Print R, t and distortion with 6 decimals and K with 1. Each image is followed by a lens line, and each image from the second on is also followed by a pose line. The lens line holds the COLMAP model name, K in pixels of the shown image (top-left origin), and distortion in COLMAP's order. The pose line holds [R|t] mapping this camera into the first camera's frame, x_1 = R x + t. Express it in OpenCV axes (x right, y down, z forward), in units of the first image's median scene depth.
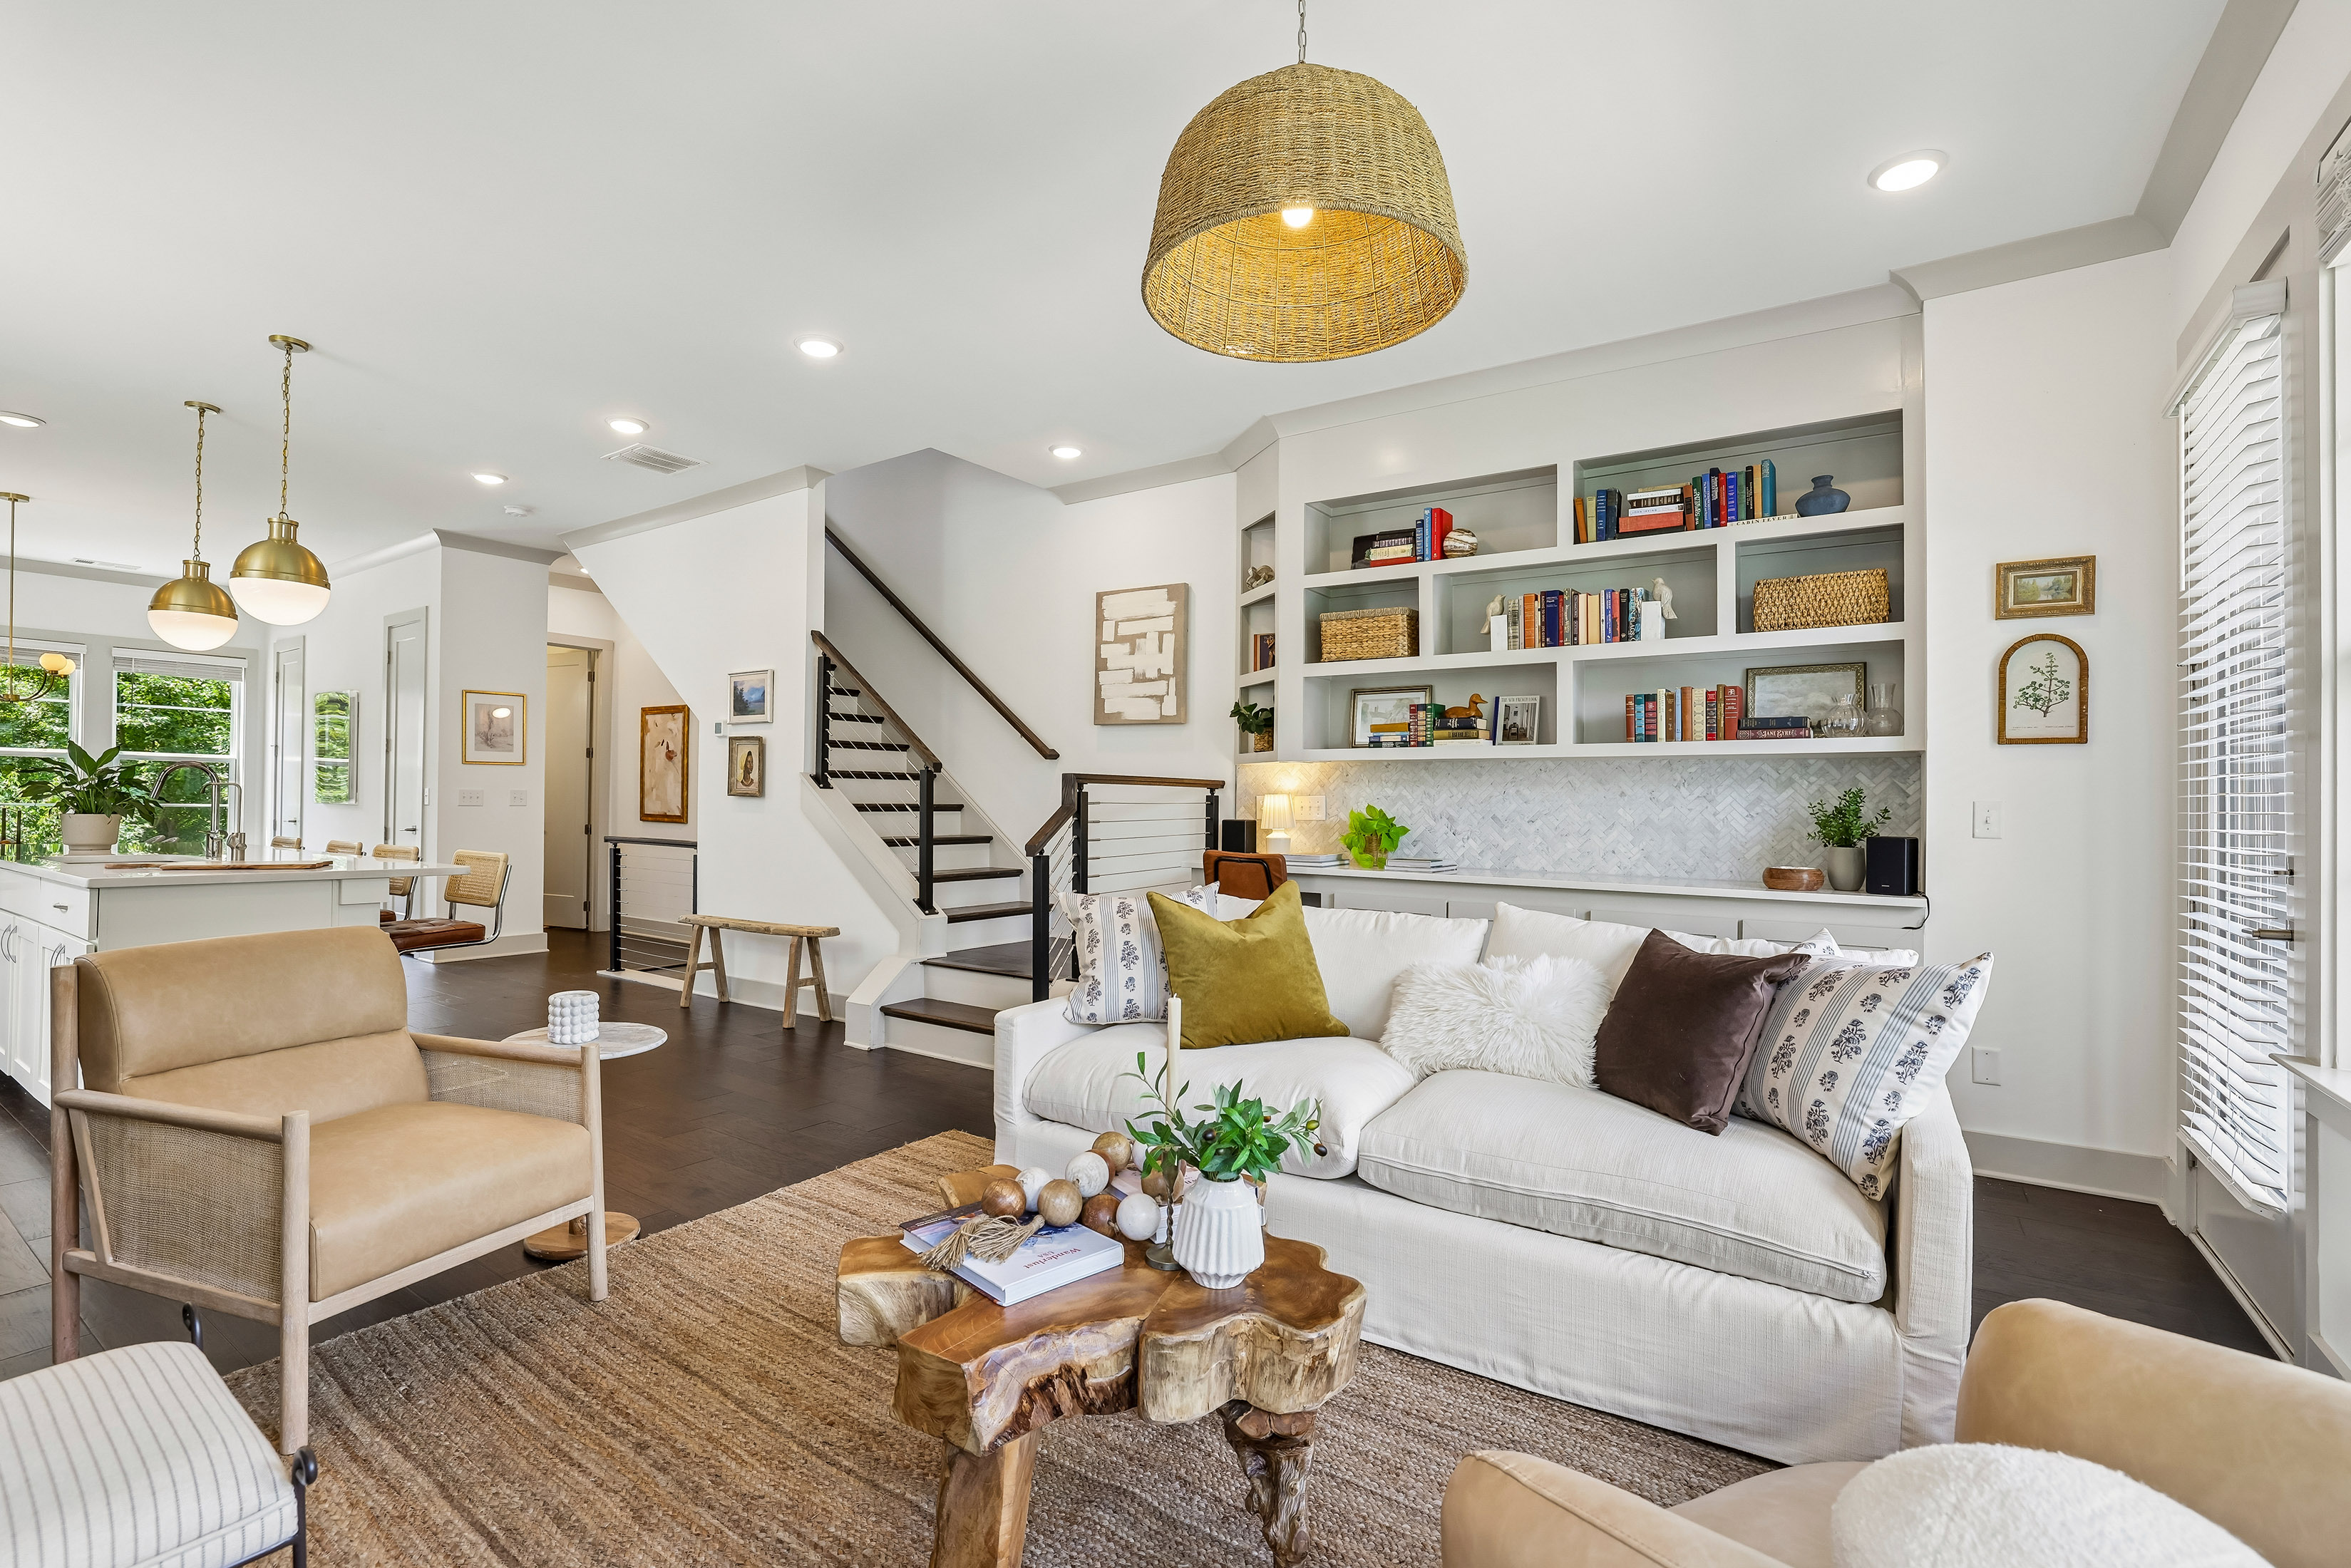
lens RADIAL K [[1036.1, 0, 1166.7], [0, 1036.1, 780.3], [0, 0, 1]] dist [-0.041835, 0.021954]
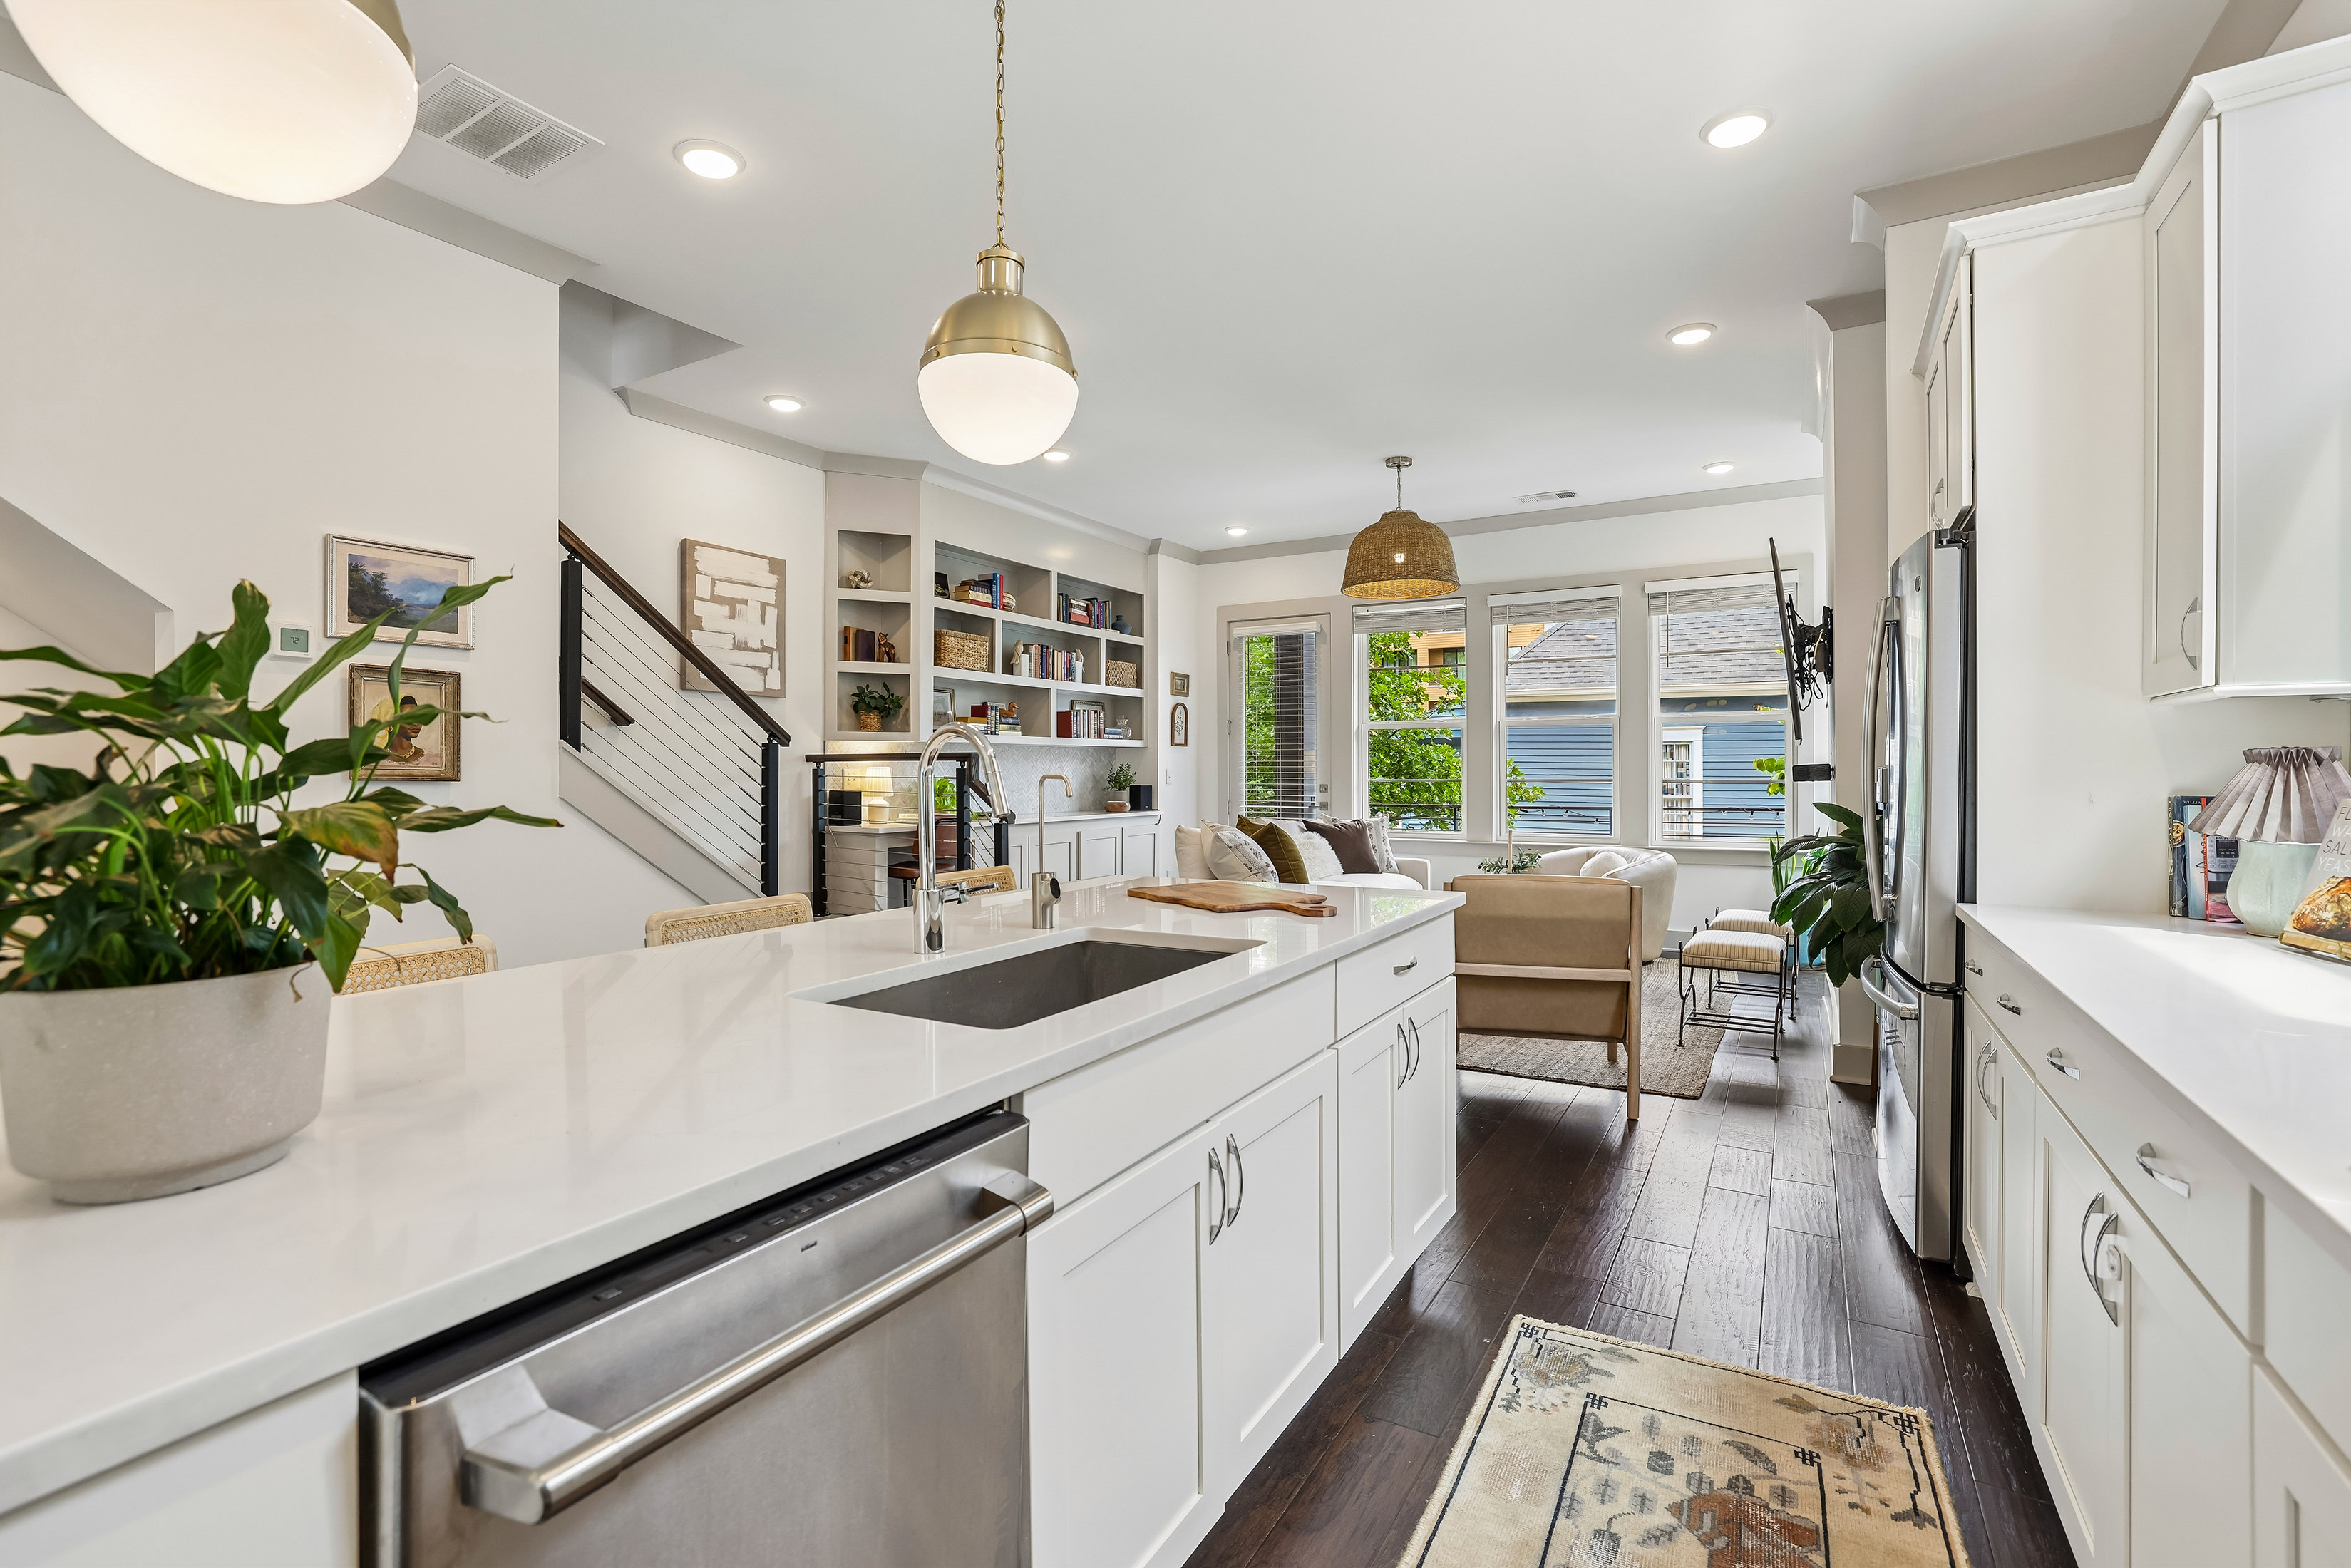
lens RADIAL K [[1056.5, 0, 1171.4], [0, 1056.5, 752.7], [0, 0, 1]] dist [-0.031630, 0.000081]
pose [[-0.047944, 0.007733, 0.998820, -1.300202], [-0.013237, 0.999877, -0.008376, 0.002312], [-0.998762, -0.013623, -0.047835, 0.843391]]
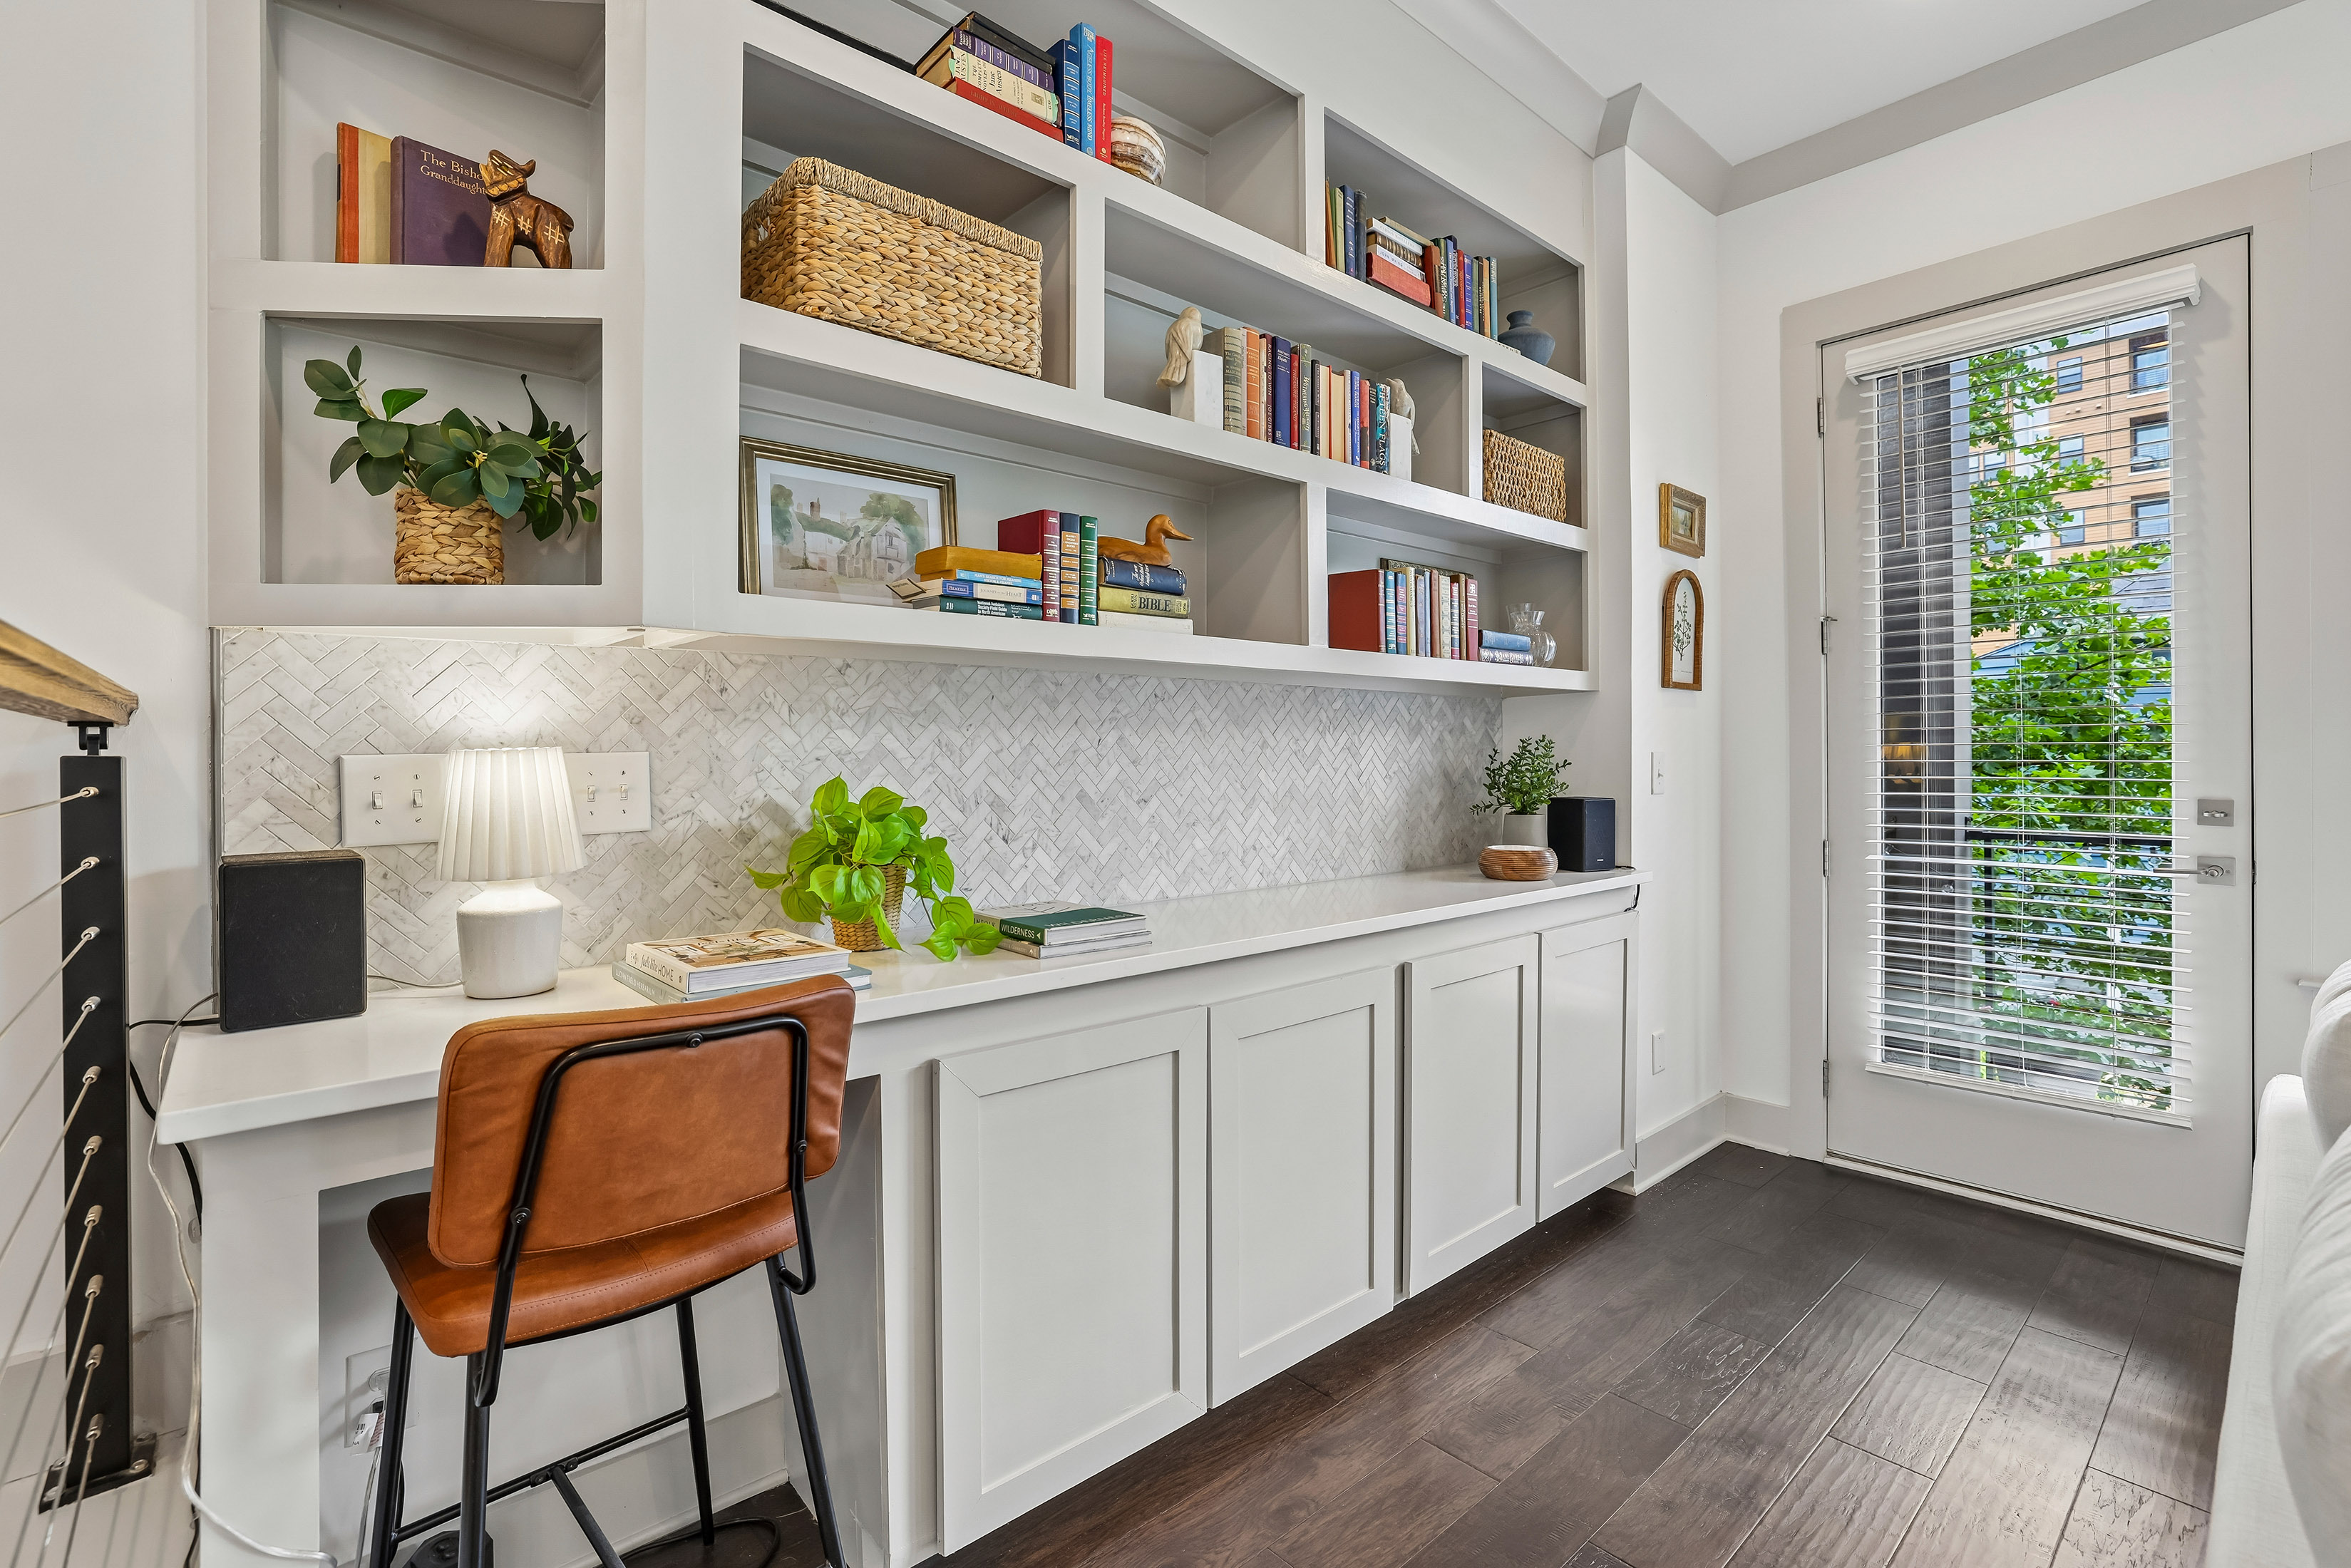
lens RADIAL K [[1056.5, 0, 1171.4], [0, 1056.5, 752.7], [0, 0, 1]] dist [-0.031630, 0.000081]
pose [[0.254595, -0.007045, 0.967022, -0.131158], [-0.008304, 0.999921, 0.009471, 0.012544], [-0.967012, -0.010441, 0.254517, 0.888233]]
